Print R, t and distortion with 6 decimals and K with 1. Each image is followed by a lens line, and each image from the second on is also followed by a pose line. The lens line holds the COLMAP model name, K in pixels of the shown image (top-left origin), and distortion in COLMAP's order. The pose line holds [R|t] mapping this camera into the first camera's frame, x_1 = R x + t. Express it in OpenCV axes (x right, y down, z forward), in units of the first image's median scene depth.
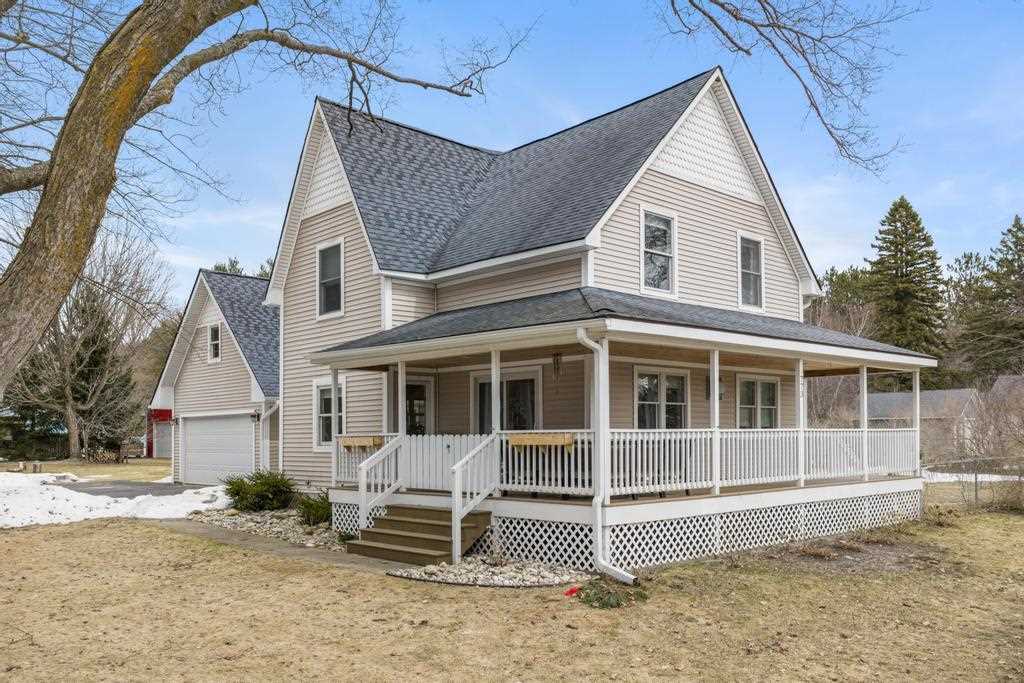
lens RADIAL K [[880.8, 0, 512.8], [0, 880.8, 441.2], [0, 0, 1]] dist [0.002630, 0.008619]
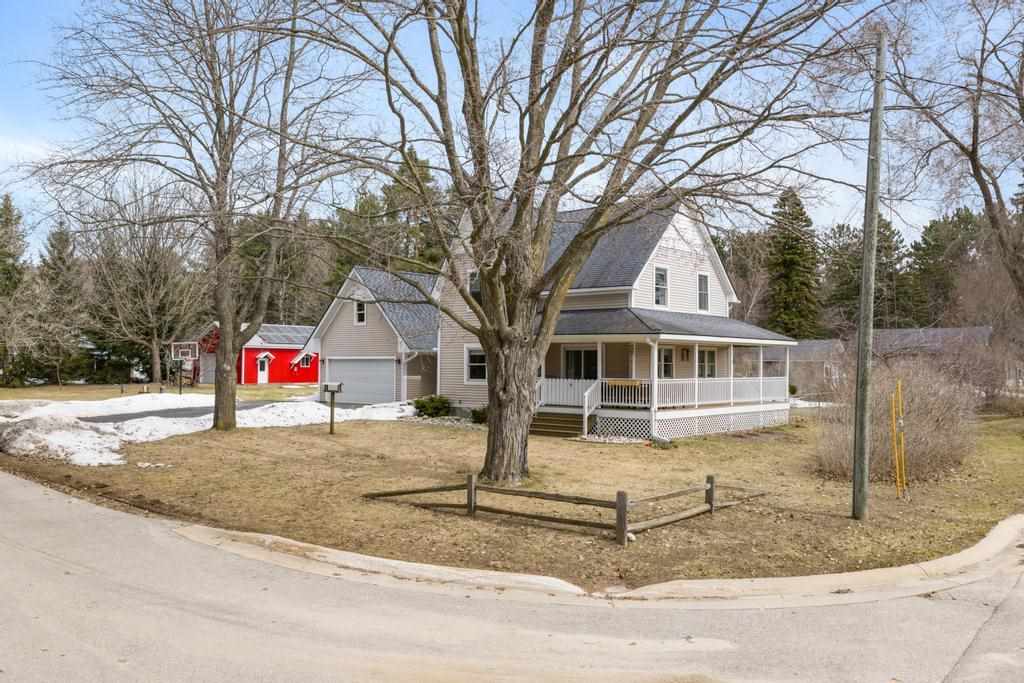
lens RADIAL K [[850.1, 0, 512.0], [0, 850.1, 341.5], [0, 0, 1]] dist [0.005007, -0.001132]
pose [[0.995179, 0.018409, 0.096335, -0.353038], [-0.015343, 0.999355, -0.032472, -0.024608], [-0.096871, 0.030837, 0.994819, -0.875234]]
